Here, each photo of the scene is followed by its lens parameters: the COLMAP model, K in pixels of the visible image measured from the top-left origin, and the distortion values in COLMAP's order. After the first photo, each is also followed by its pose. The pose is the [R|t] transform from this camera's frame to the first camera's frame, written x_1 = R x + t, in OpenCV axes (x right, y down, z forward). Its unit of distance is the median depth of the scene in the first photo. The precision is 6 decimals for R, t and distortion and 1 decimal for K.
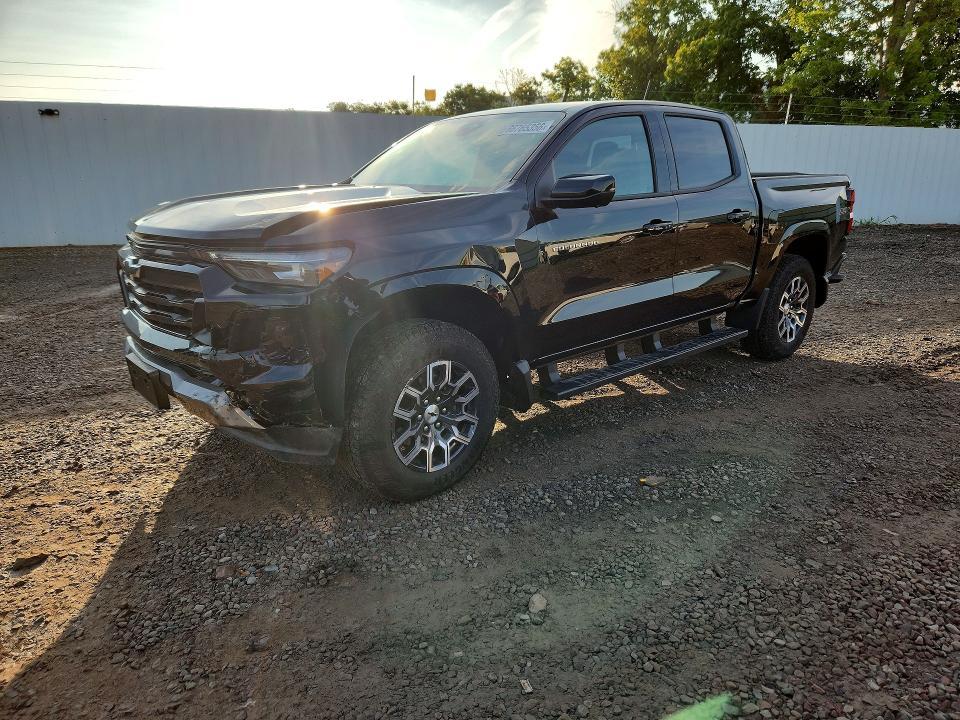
lens RADIAL K [[657.0, 0, 479.0], [0, 657.0, 359.5], [0, 0, 1]] dist [0.026285, -0.008281]
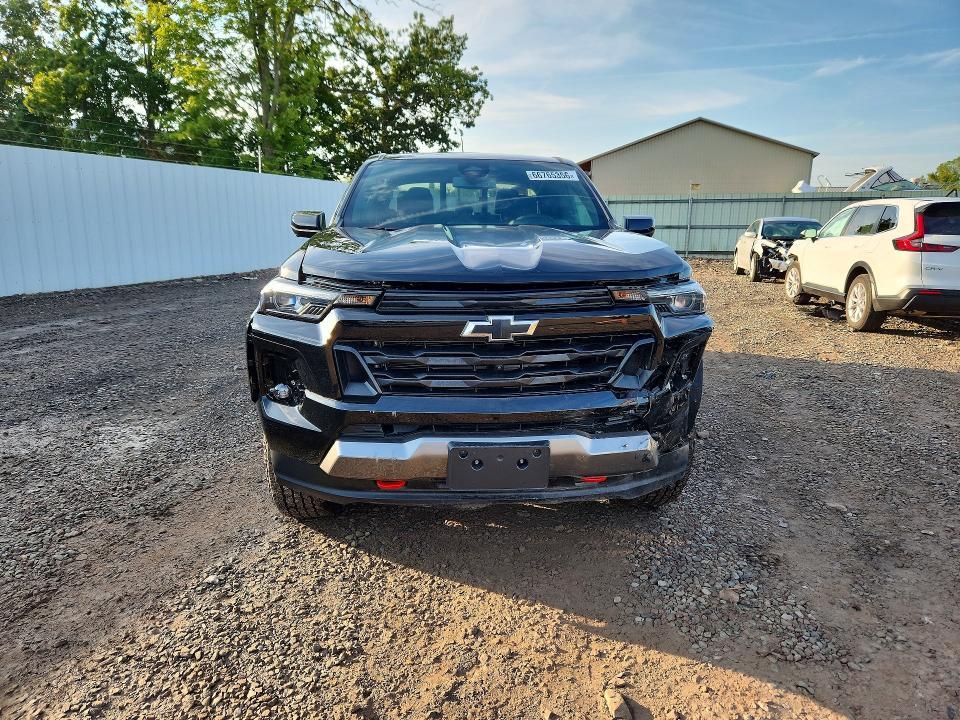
lens RADIAL K [[657.0, 0, 479.0], [0, 657.0, 360.9], [0, 0, 1]] dist [0.026285, -0.008281]
pose [[0.594379, -0.170844, 0.785828, -0.970362], [0.217876, 0.974837, 0.047140, -0.120070], [-0.774108, 0.143194, 0.616646, 0.437372]]
